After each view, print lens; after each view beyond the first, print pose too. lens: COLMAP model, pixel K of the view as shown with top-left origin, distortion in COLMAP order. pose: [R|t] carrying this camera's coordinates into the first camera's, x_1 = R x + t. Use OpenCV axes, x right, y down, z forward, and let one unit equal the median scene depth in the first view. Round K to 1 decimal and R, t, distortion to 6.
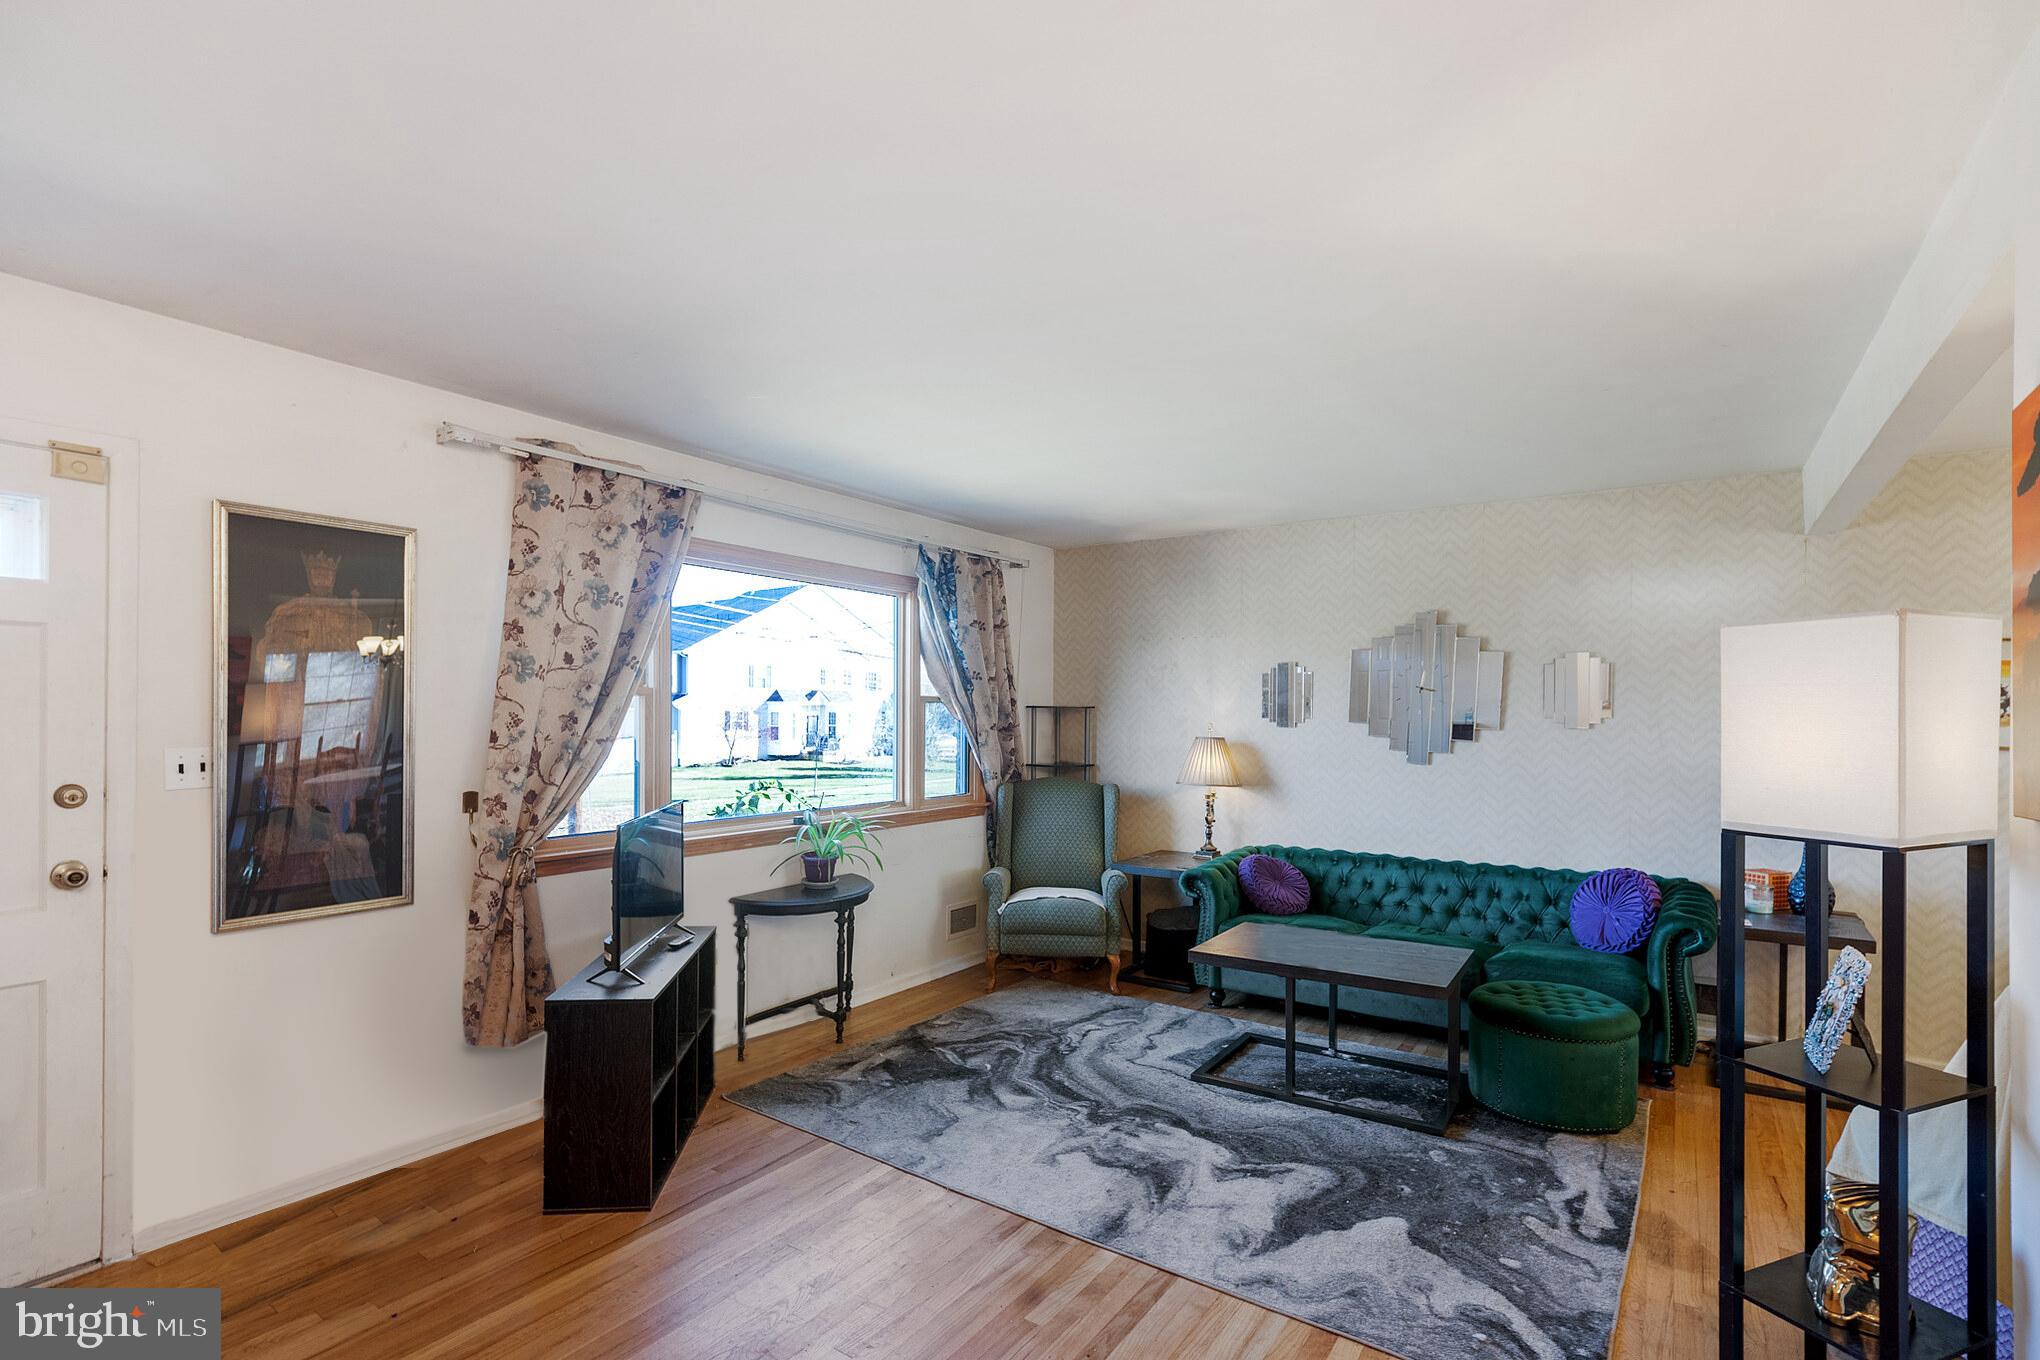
lens RADIAL K [[961.5, 0, 1020.5], [0, 961.5, 703.2], [0, 0, 1]] dist [-0.003037, -0.000131]
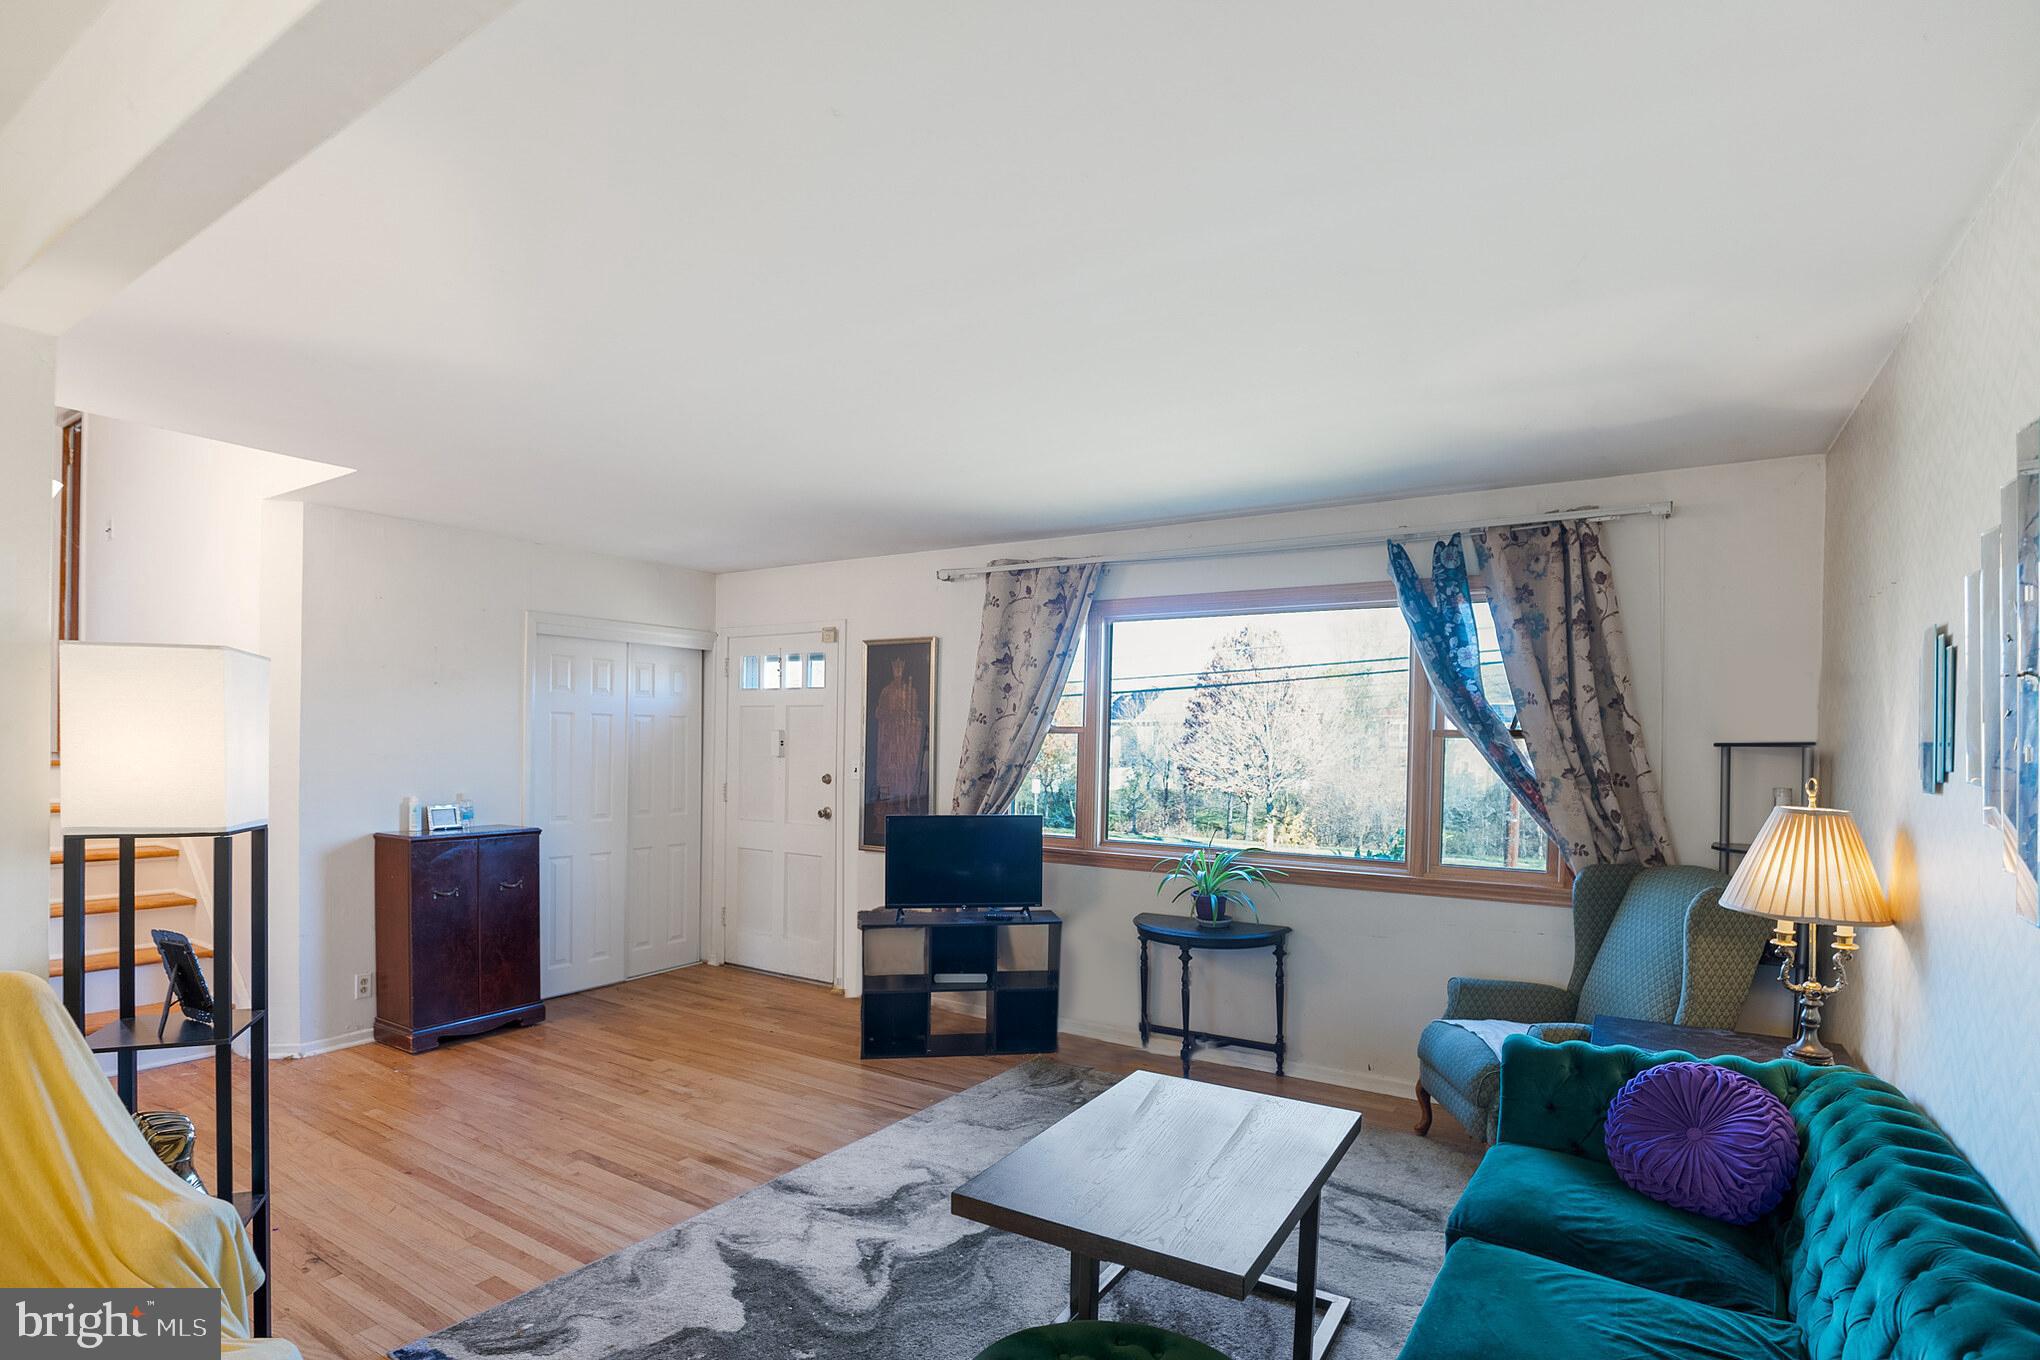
lens RADIAL K [[988.2, 0, 1019.9], [0, 988.2, 744.4], [0, 0, 1]] dist [-0.041951, 0.000158]
pose [[0.048208, -0.004169, -0.998829, 1.131257], [-0.007445, 0.999962, -0.004534, 0.016176], [0.998810, 0.007655, 0.048175, 1.073838]]
